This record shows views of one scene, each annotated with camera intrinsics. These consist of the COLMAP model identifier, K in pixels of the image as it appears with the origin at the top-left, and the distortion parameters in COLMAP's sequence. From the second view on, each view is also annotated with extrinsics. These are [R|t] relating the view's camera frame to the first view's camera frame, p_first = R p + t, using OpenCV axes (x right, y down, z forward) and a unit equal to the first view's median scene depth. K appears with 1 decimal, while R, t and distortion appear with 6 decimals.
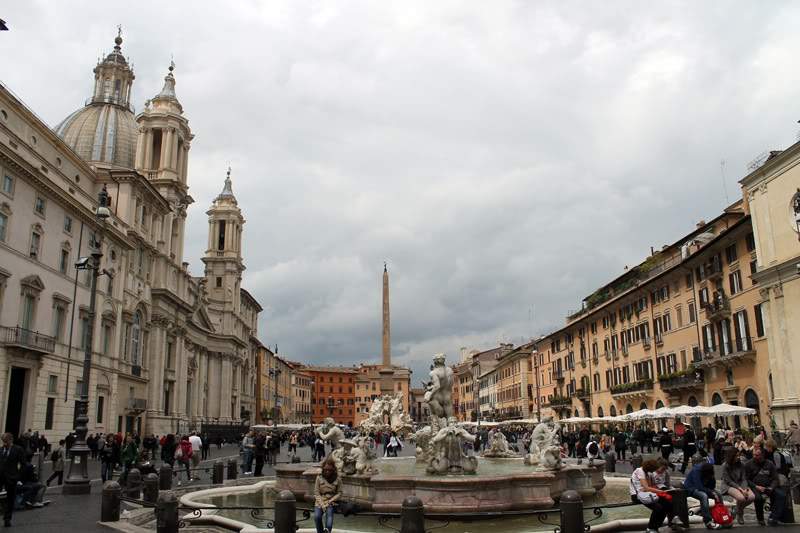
lens RADIAL K [[676.7, 0, 400.0], [0, 676.7, 266.5], [0, 0, 1]] dist [-0.126733, 0.004898]
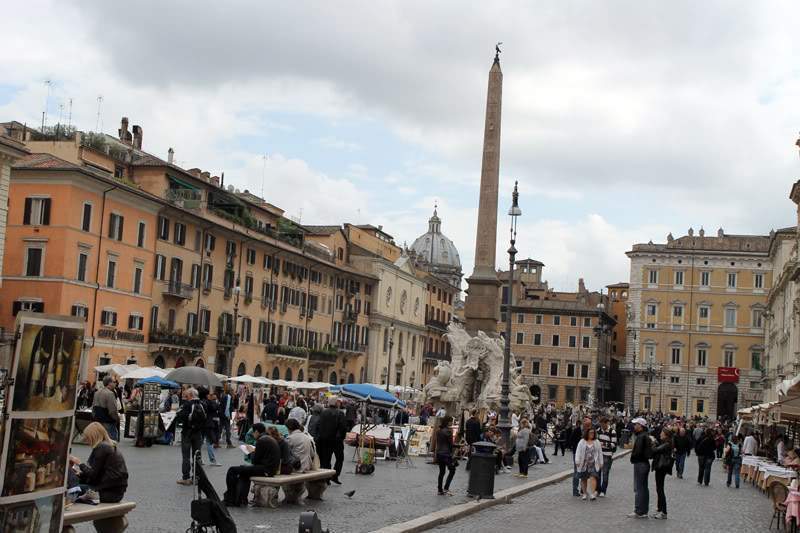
lens RADIAL K [[1246.2, 0, 400.0], [0, 1246.2, 266.5], [0, 0, 1]] dist [0.000153, 0.050300]
pose [[-0.958494, -0.013219, 0.284807, -0.290564], [-0.109812, 0.938977, -0.325980, 0.606117], [-0.263118, -0.343725, -0.901455, 2.500858]]
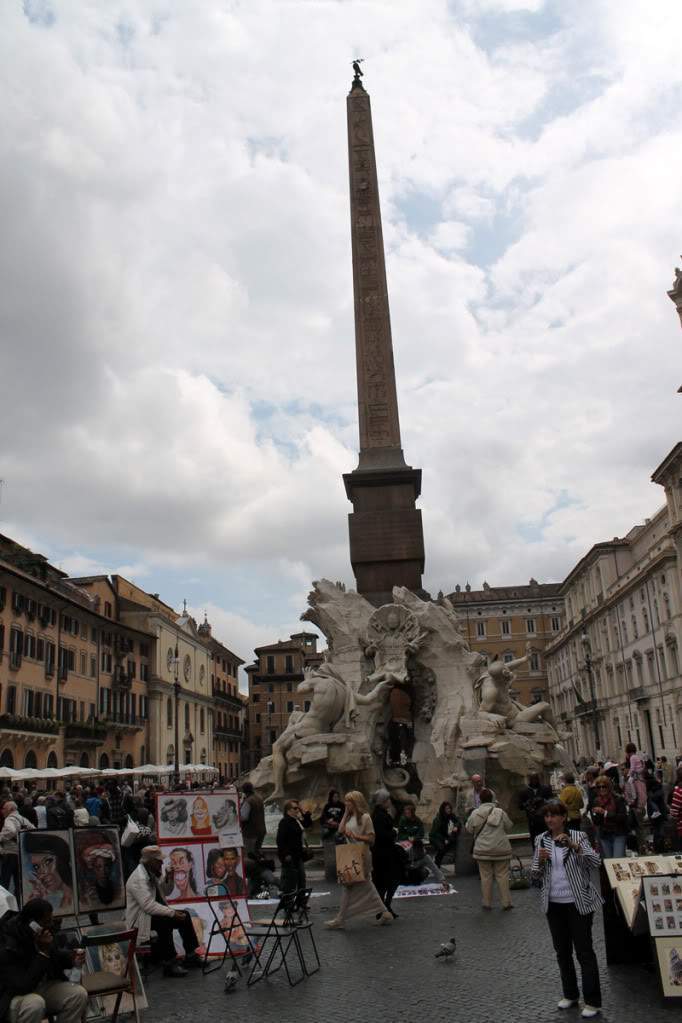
lens RADIAL K [[865.4, 0, 341.0], [0, 865.4, 511.5], [0, 0, 1]] dist [-0.126733, 0.004898]
pose [[-0.991550, 0.095600, 0.087686, -0.039367], [0.038271, 0.861435, -0.506425, 0.414429], [-0.123950, -0.498790, -0.857814, 1.704289]]
